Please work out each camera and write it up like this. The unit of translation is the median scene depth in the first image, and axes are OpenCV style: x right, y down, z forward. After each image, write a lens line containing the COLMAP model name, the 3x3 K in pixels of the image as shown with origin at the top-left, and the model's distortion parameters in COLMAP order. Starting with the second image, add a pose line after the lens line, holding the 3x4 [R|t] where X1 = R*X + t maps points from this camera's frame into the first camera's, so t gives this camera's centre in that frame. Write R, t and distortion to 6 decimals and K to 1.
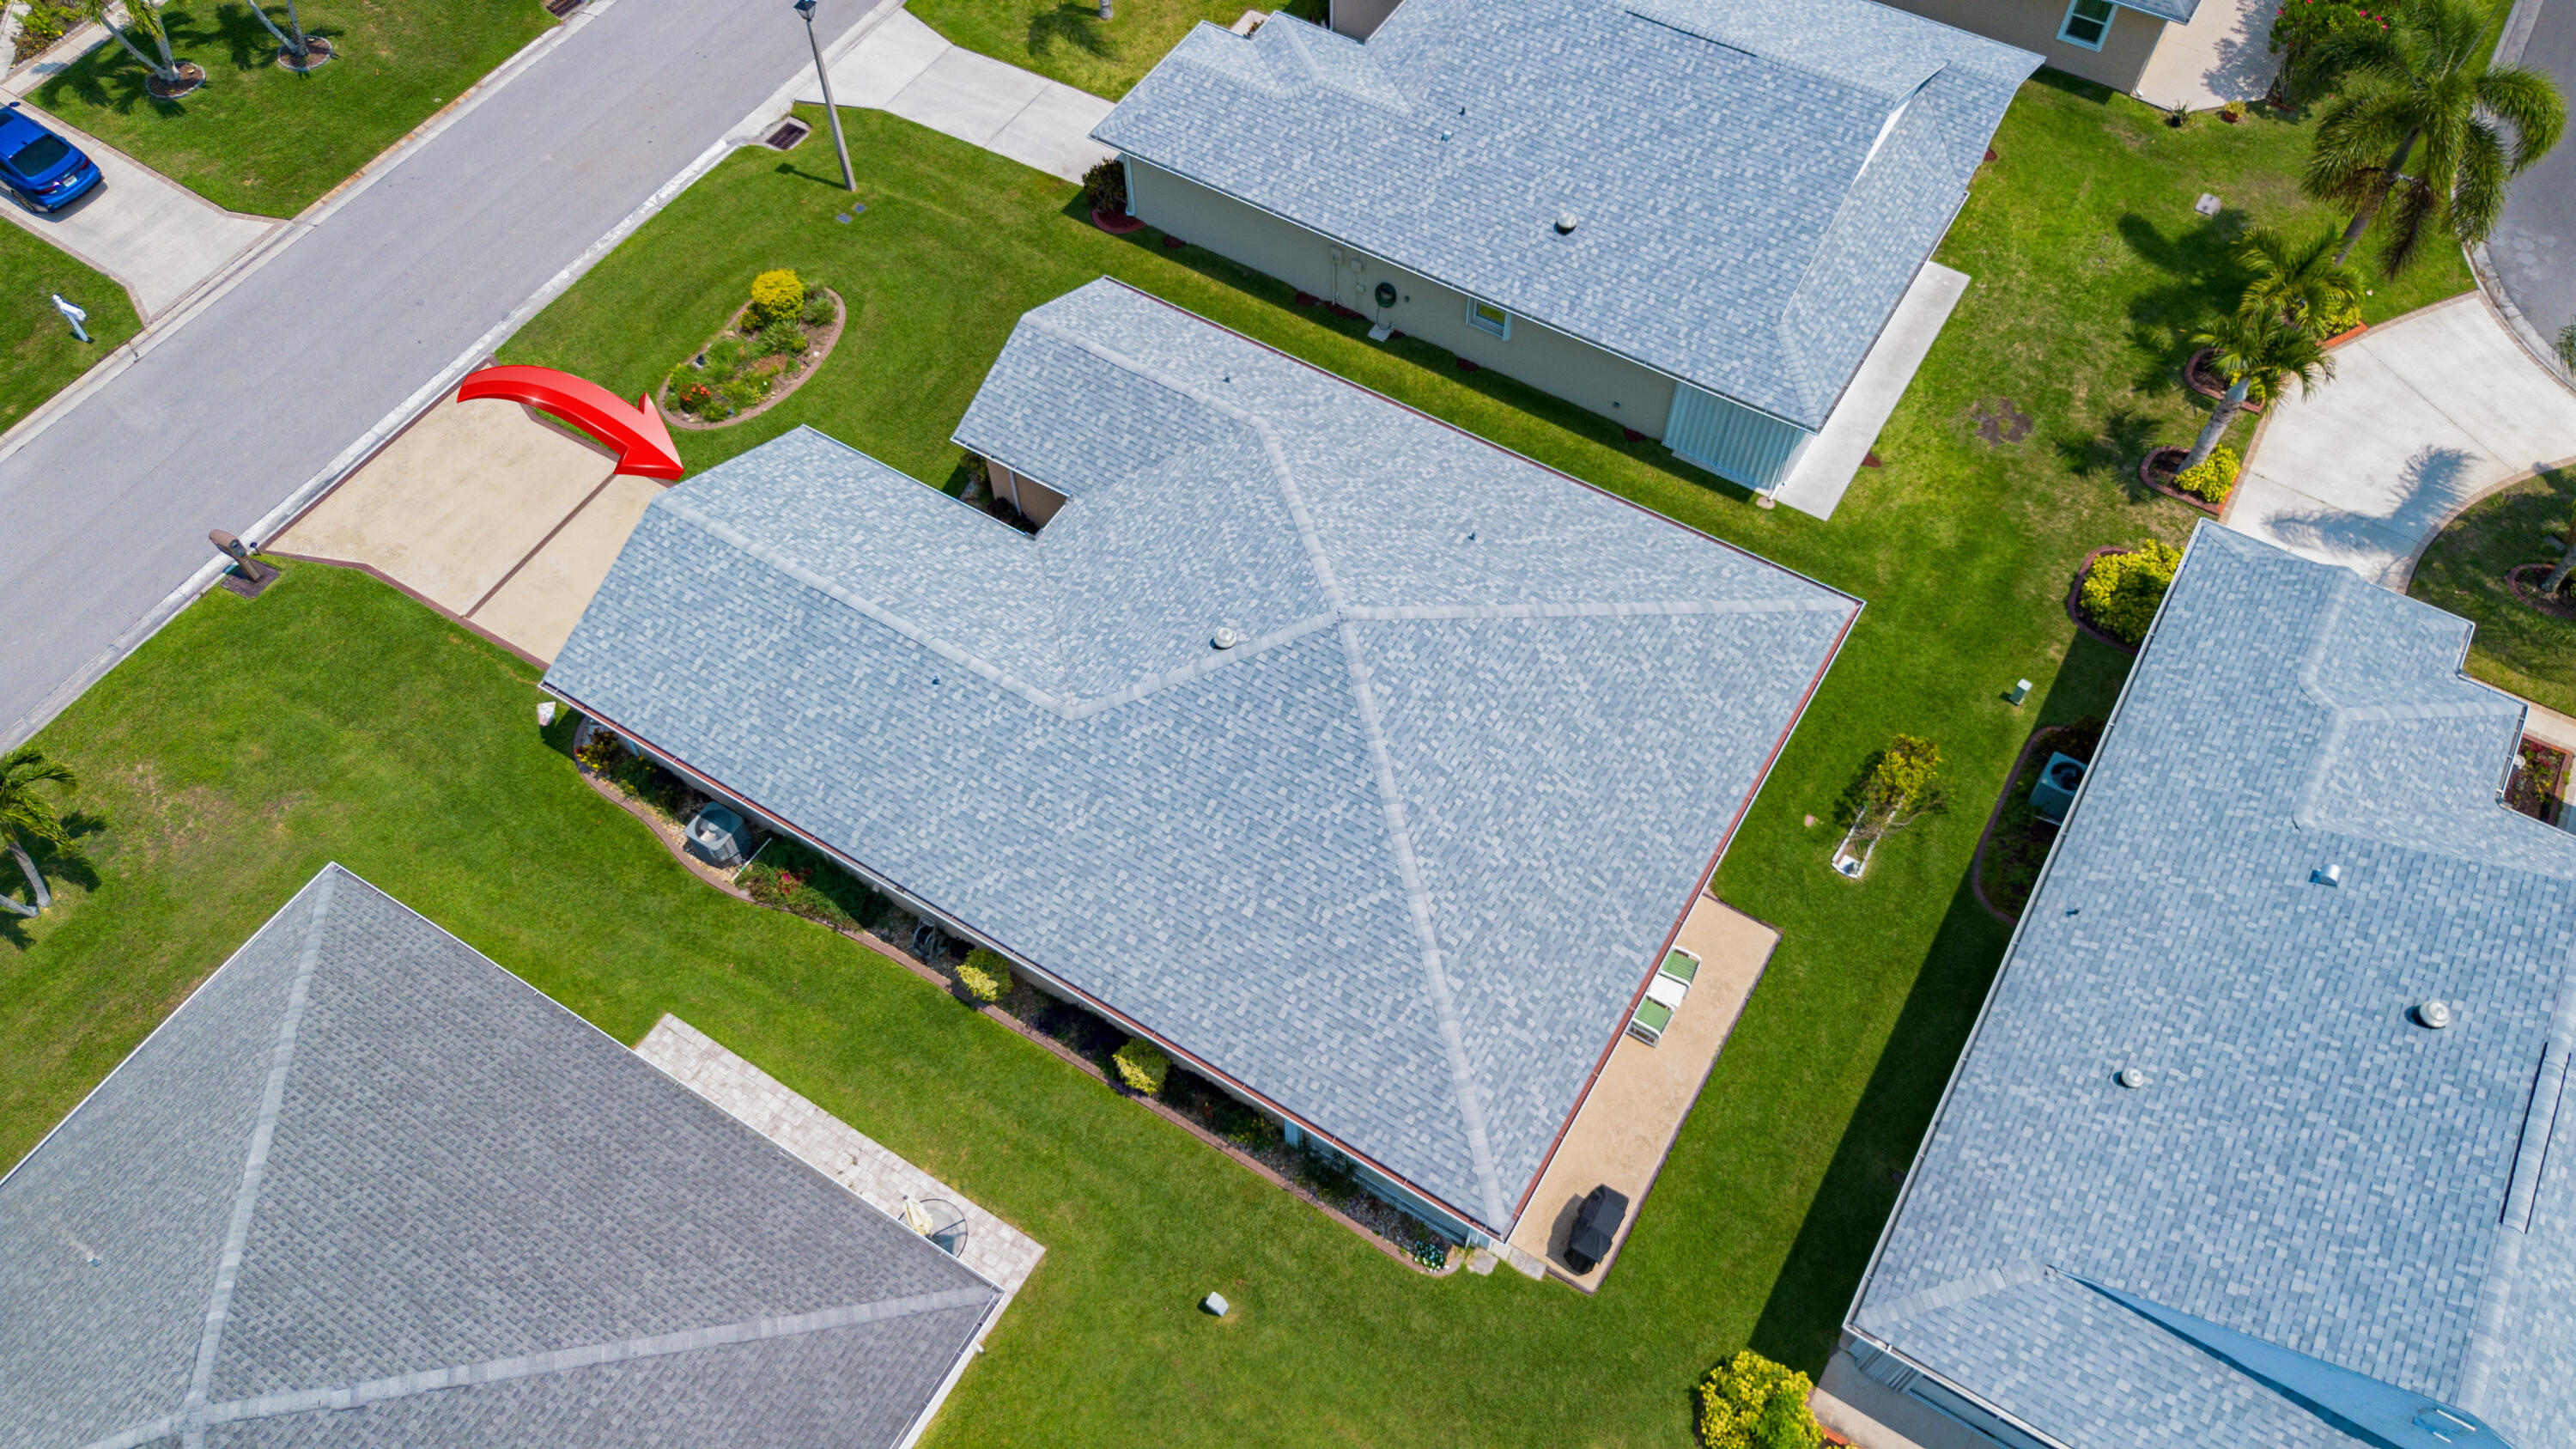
lens RADIAL K [[1839.0, 0, 1280.9], [0, 1839.0, 725.7], [0, 0, 1]] dist [0.060959, -0.064476]
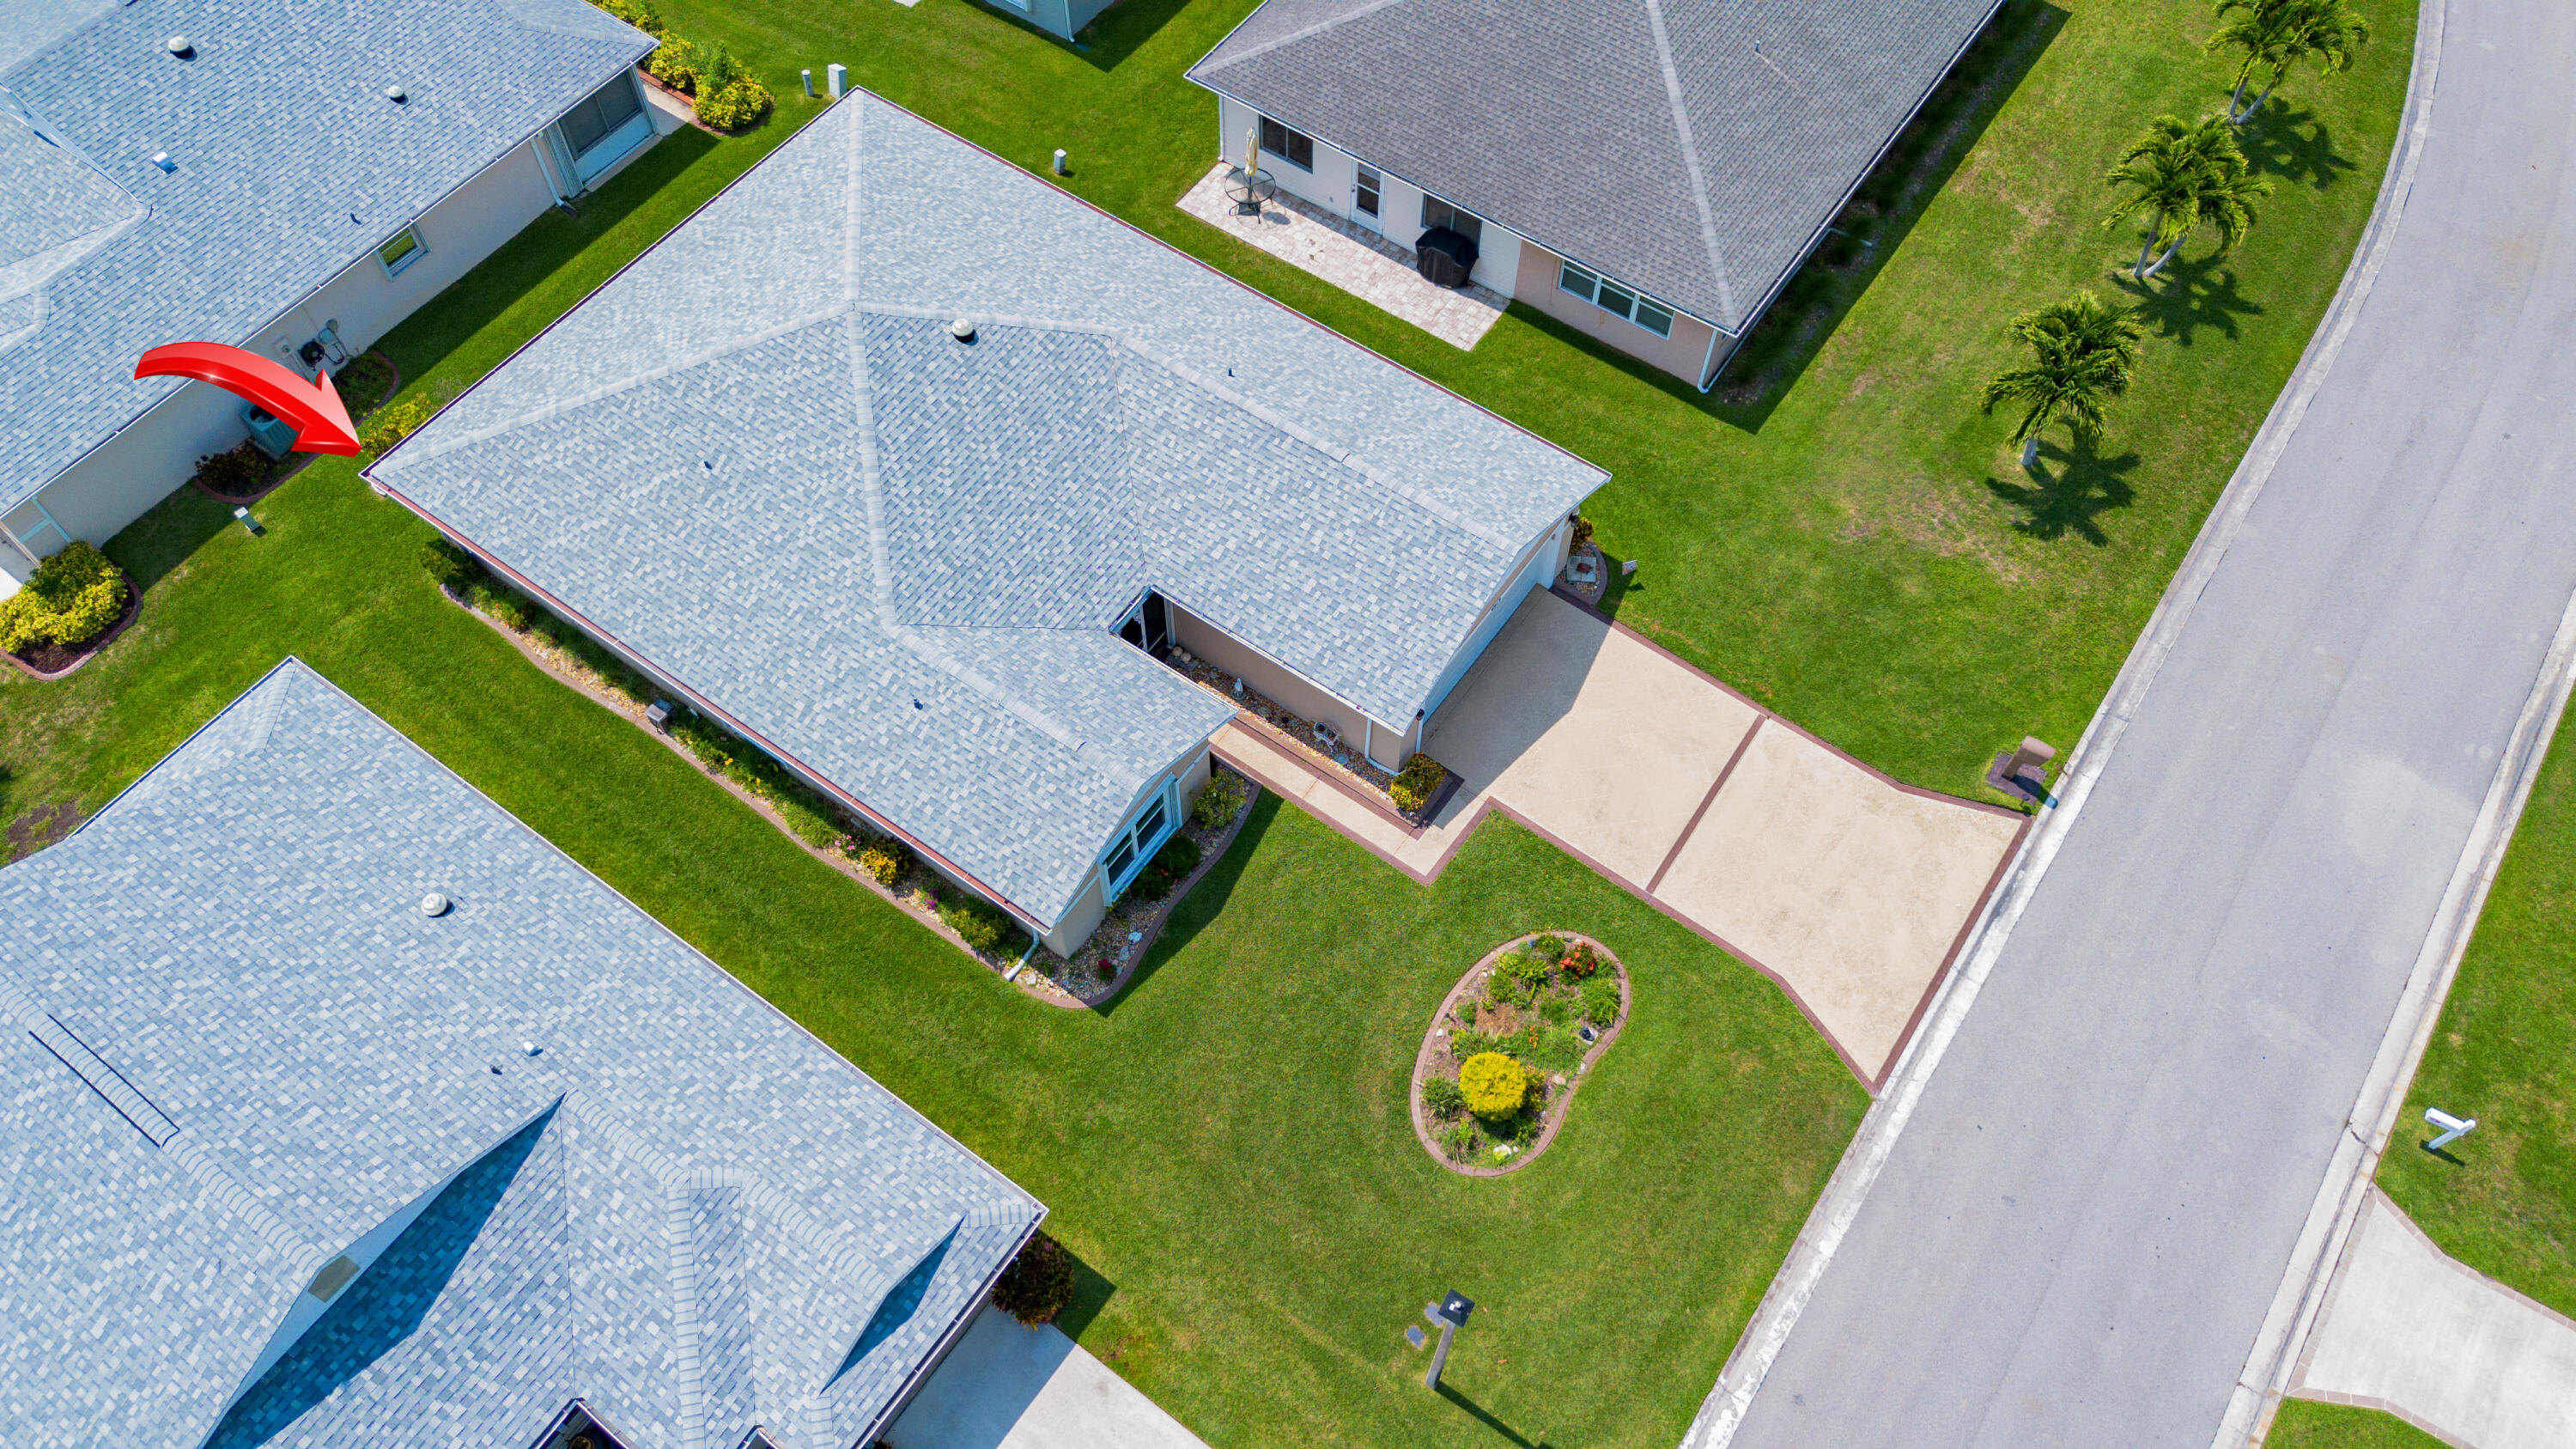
lens RADIAL K [[1828.4, 0, 1280.2], [0, 1828.4, 727.9], [0, 0, 1]] dist [0.063141, -0.059530]
pose [[-0.997700, -0.047409, 0.048454, -0.242280], [0.063496, -0.403202, 0.912906, -0.967689], [-0.023743, 0.913882, 0.405285, 0.641526]]
